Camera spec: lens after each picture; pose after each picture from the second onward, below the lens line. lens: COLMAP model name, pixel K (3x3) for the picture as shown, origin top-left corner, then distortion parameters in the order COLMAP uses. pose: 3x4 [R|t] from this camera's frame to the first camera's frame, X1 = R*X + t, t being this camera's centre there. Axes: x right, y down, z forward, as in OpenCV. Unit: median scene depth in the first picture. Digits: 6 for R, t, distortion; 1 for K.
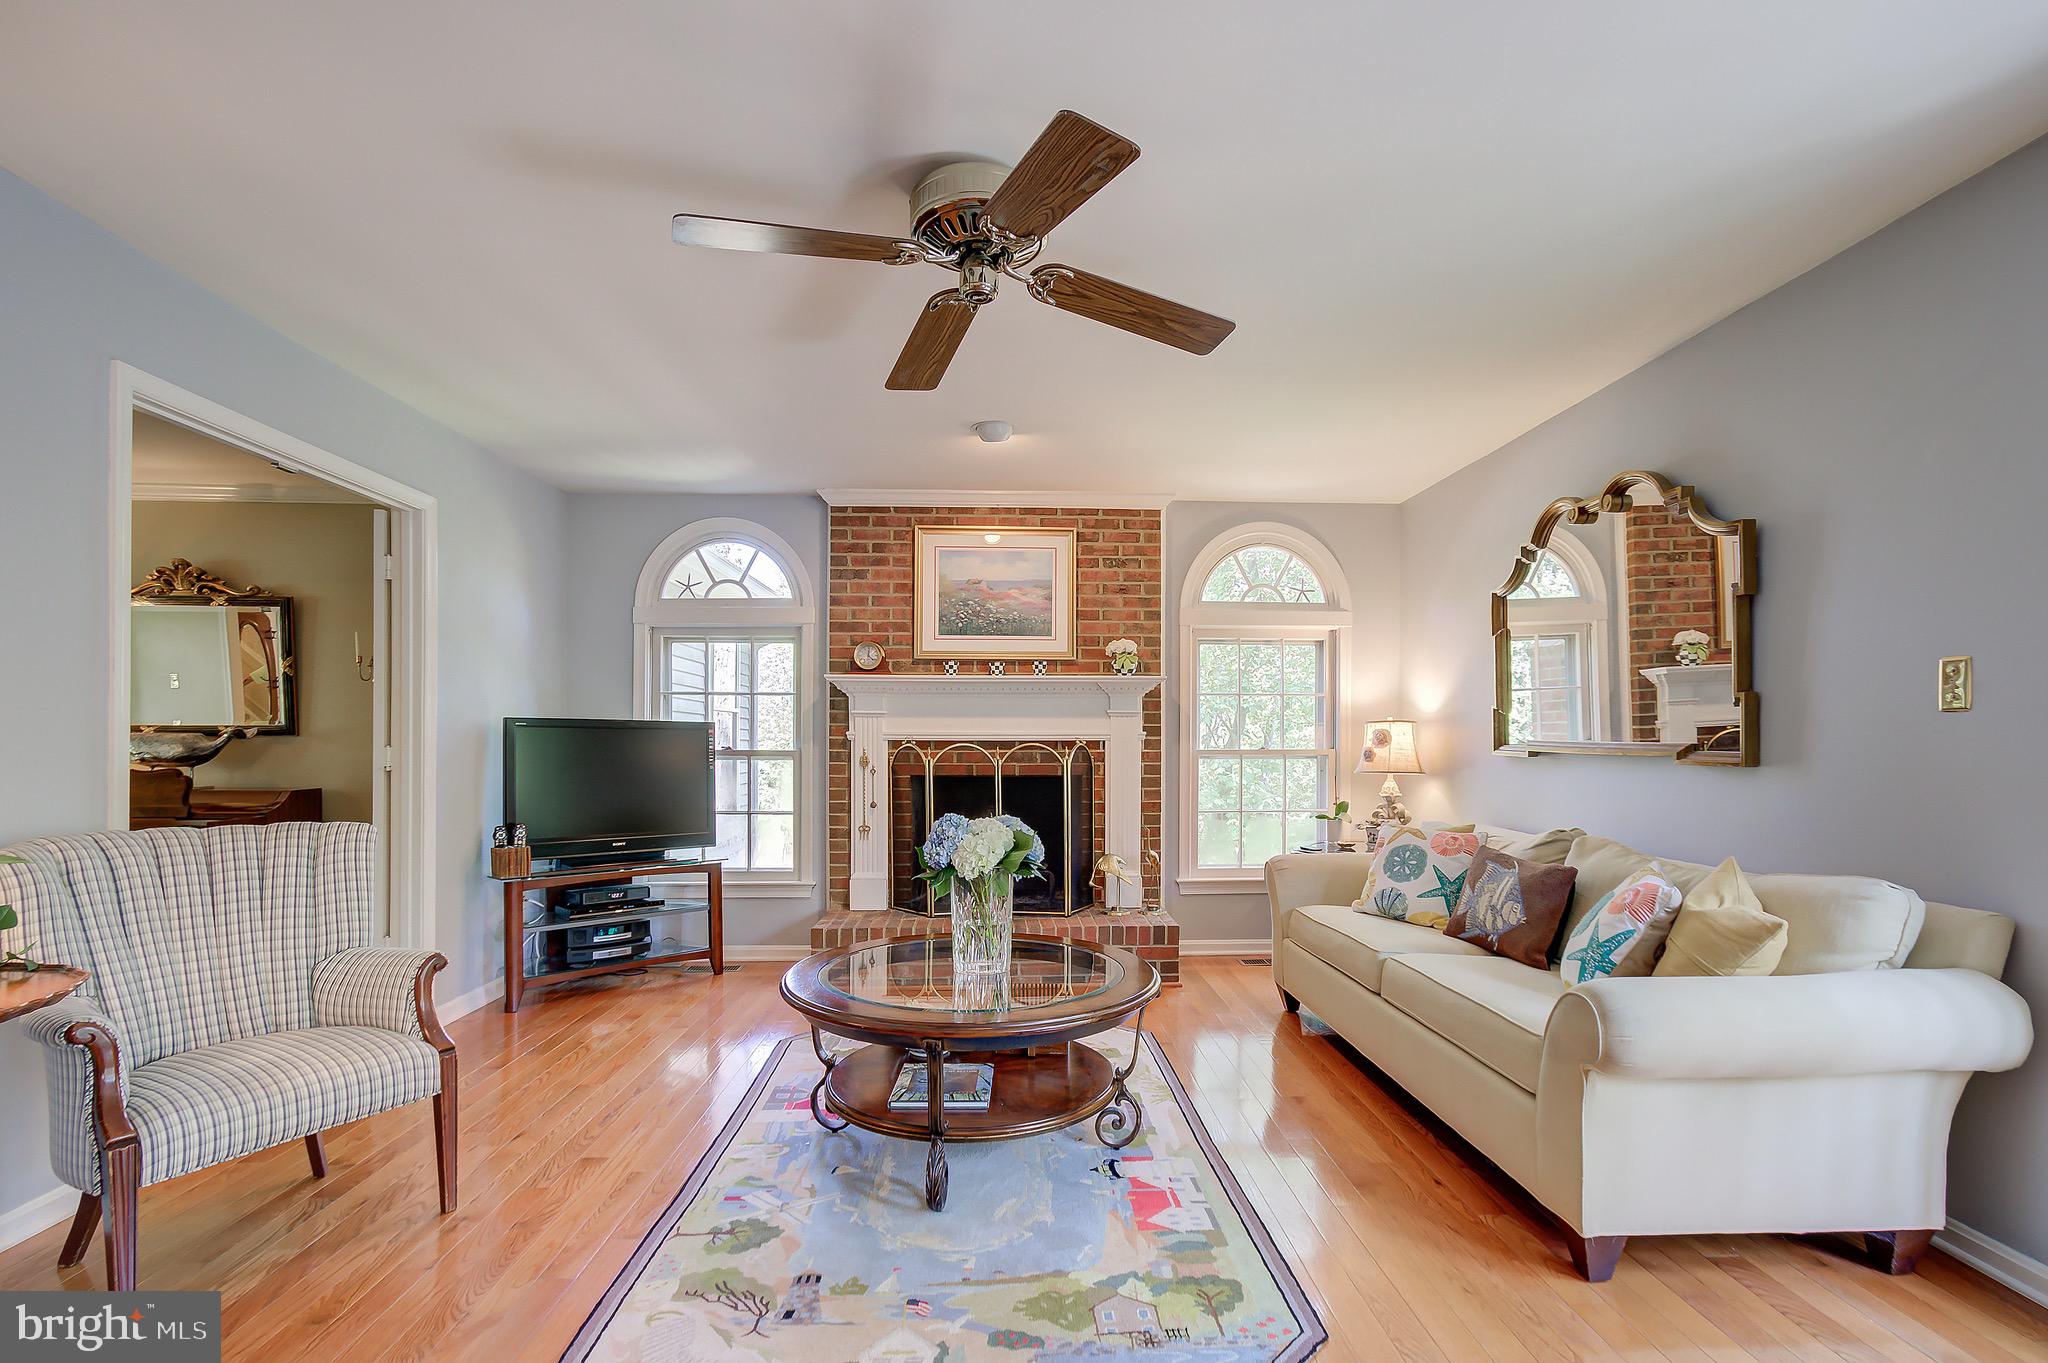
lens RADIAL K [[934.1, 0, 1056.2], [0, 934.1, 739.5], [0, 0, 1]] dist [-0.001478, 0.001083]
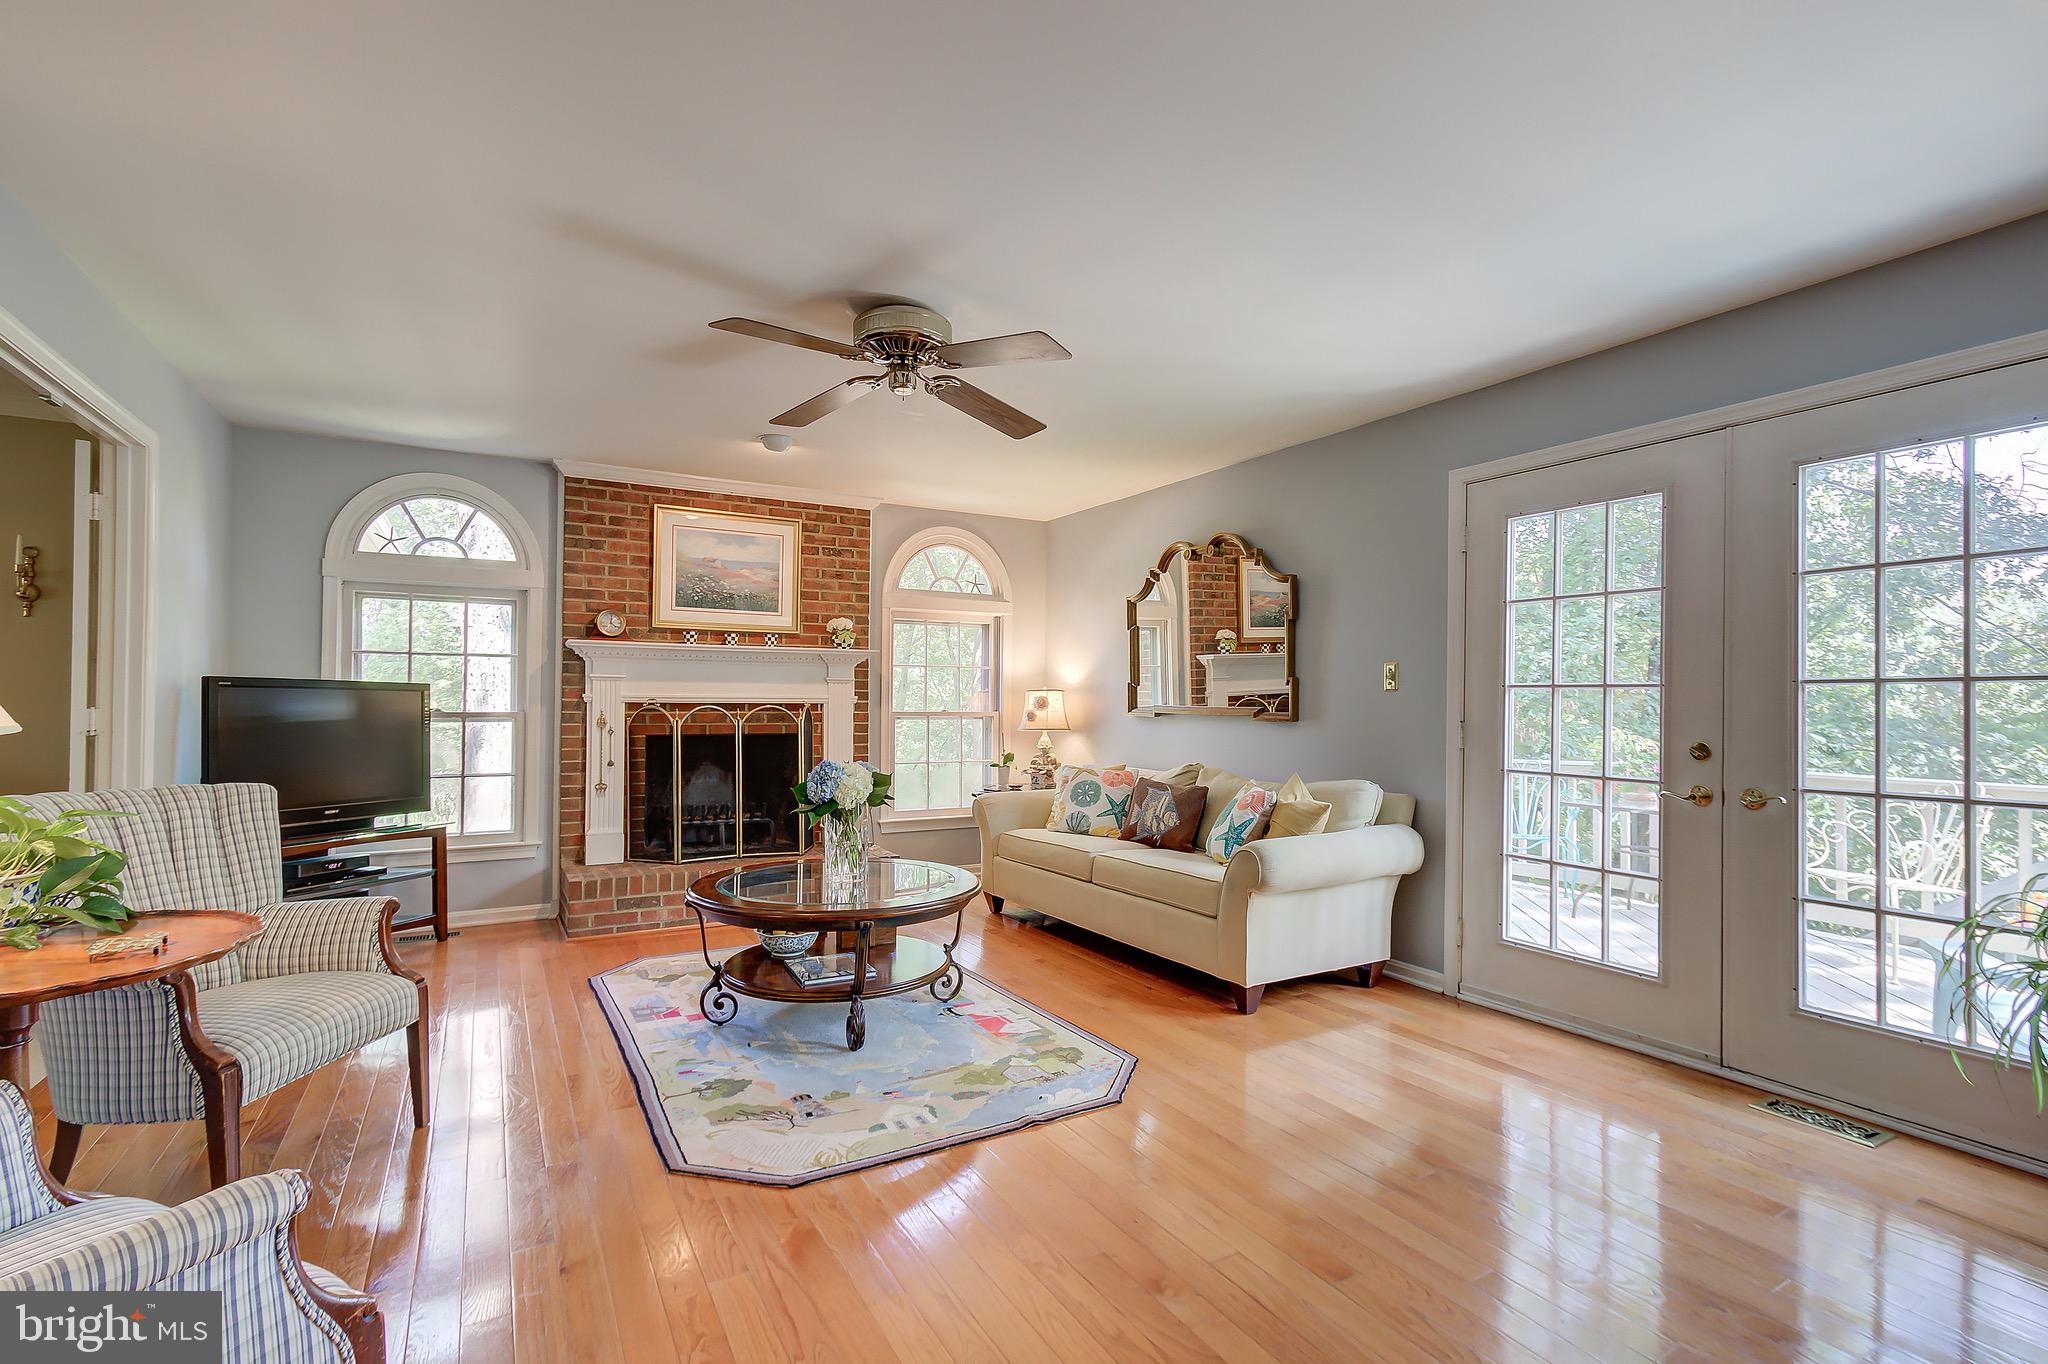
lens RADIAL K [[938.3, 0, 1061.5], [0, 938.3, 678.9], [0, 0, 1]] dist [-0.070961, 0.097156]
pose [[0.880430, 0.016324, 0.473895, -0.243957], [-0.004330, 0.999642, -0.026389, -0.000810], [-0.474156, 0.021182, 0.880186, -0.163224]]
